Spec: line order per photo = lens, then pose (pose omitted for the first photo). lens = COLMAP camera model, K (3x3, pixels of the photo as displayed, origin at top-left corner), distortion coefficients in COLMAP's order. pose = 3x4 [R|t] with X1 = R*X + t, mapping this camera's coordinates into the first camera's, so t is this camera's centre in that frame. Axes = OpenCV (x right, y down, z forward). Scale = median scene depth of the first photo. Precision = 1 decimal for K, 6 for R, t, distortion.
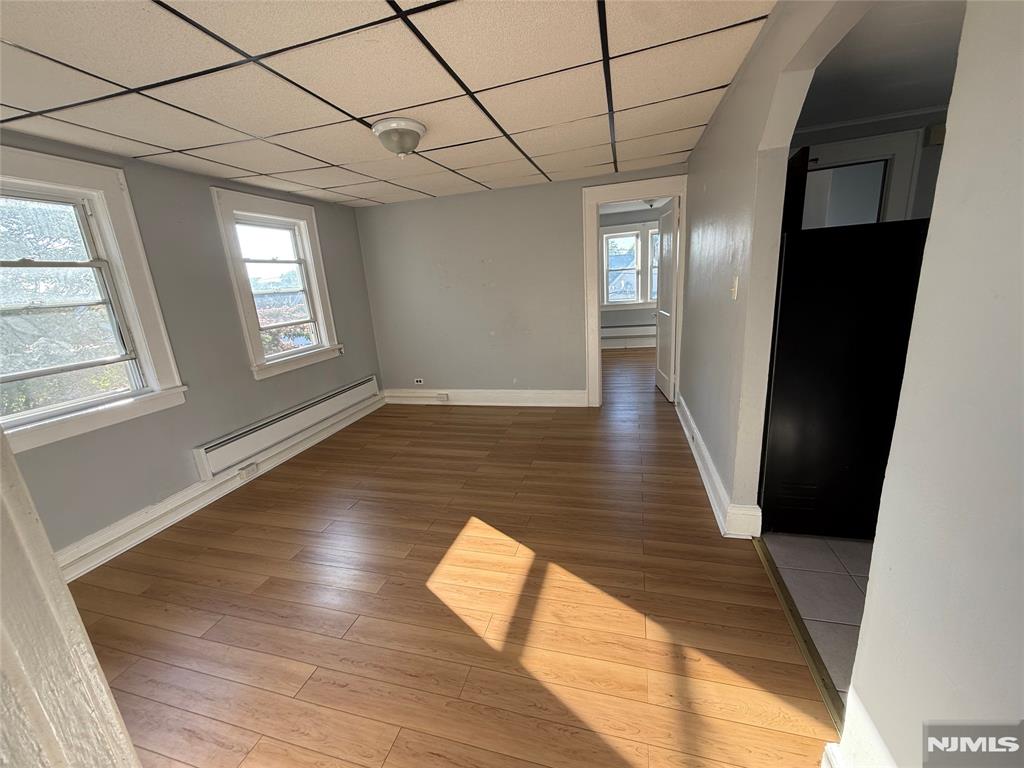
lens RADIAL K [[407.9, 0, 512.0], [0, 407.9, 384.0], [0, 0, 1]] dist [-0.001816, -0.000077]
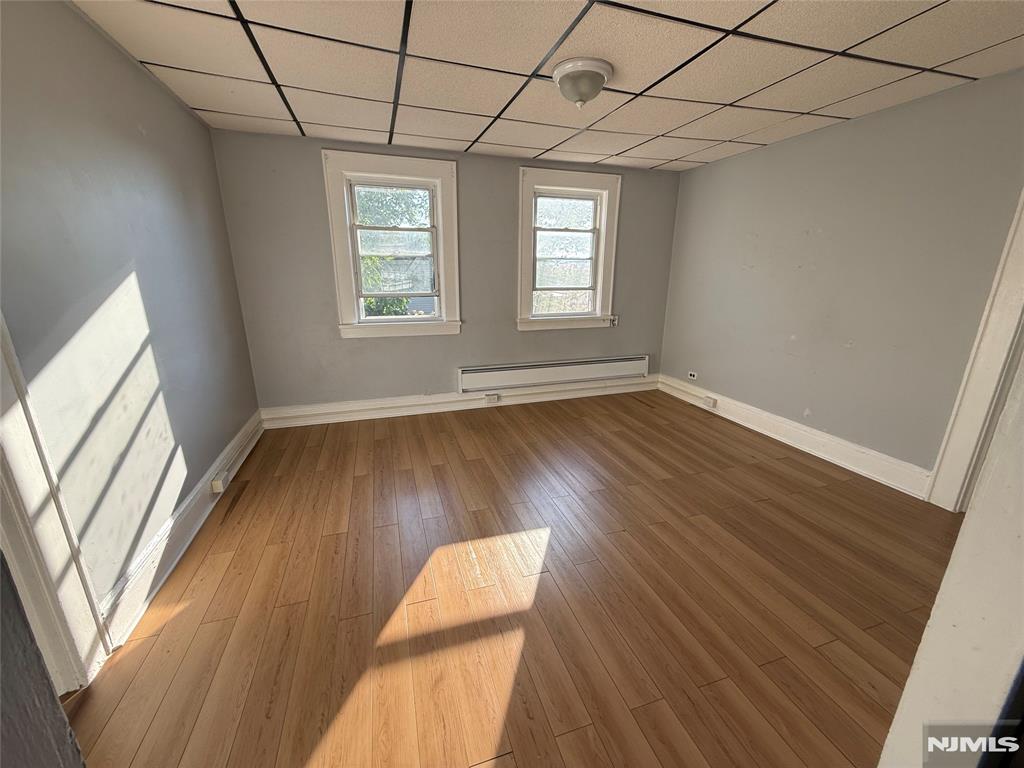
lens RADIAL K [[407.9, 0, 512.0], [0, 407.9, 384.0], [0, 0, 1]] dist [-0.001816, -0.000077]
pose [[0.549688, 0.294192, -0.781853, 0.305312], [-0.252169, 0.950711, 0.180440, -0.061912], [0.796401, 0.097974, 0.596781, 0.244337]]
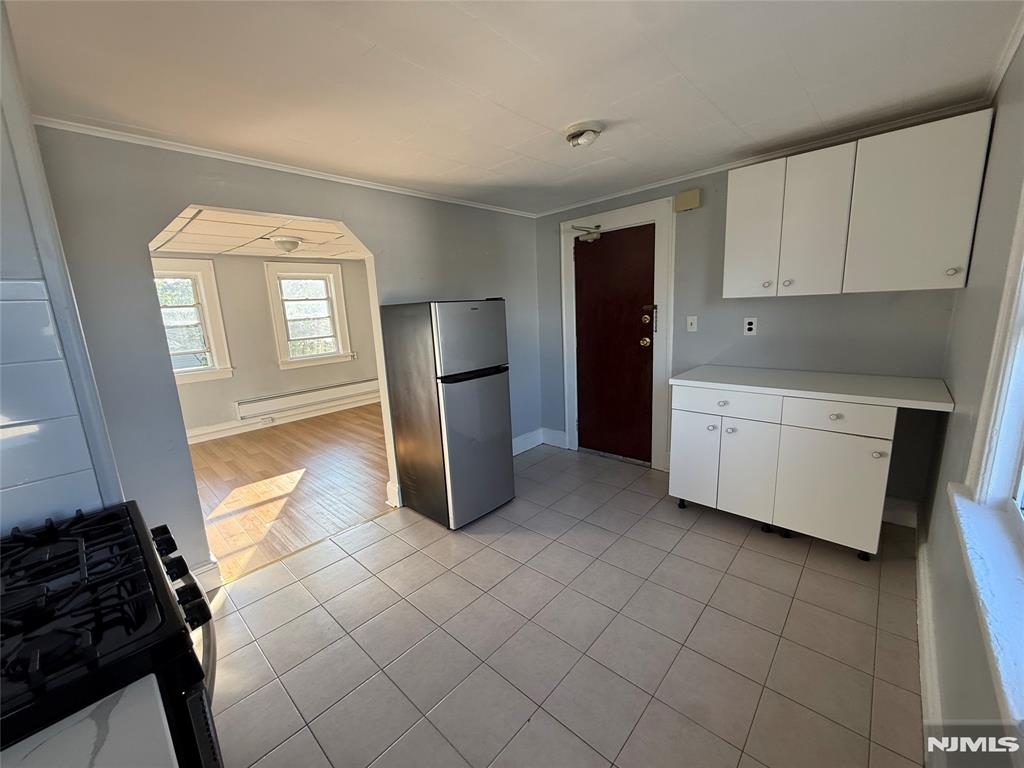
lens RADIAL K [[407.9, 0, 512.0], [0, 407.9, 384.0], [0, 0, 1]] dist [-0.001816, -0.000077]
pose [[0.887191, 0.113533, -0.447217, 0.871287], [-0.128855, 0.991656, -0.003878, -0.059357], [0.443045, 0.061067, 0.894417, -0.082846]]
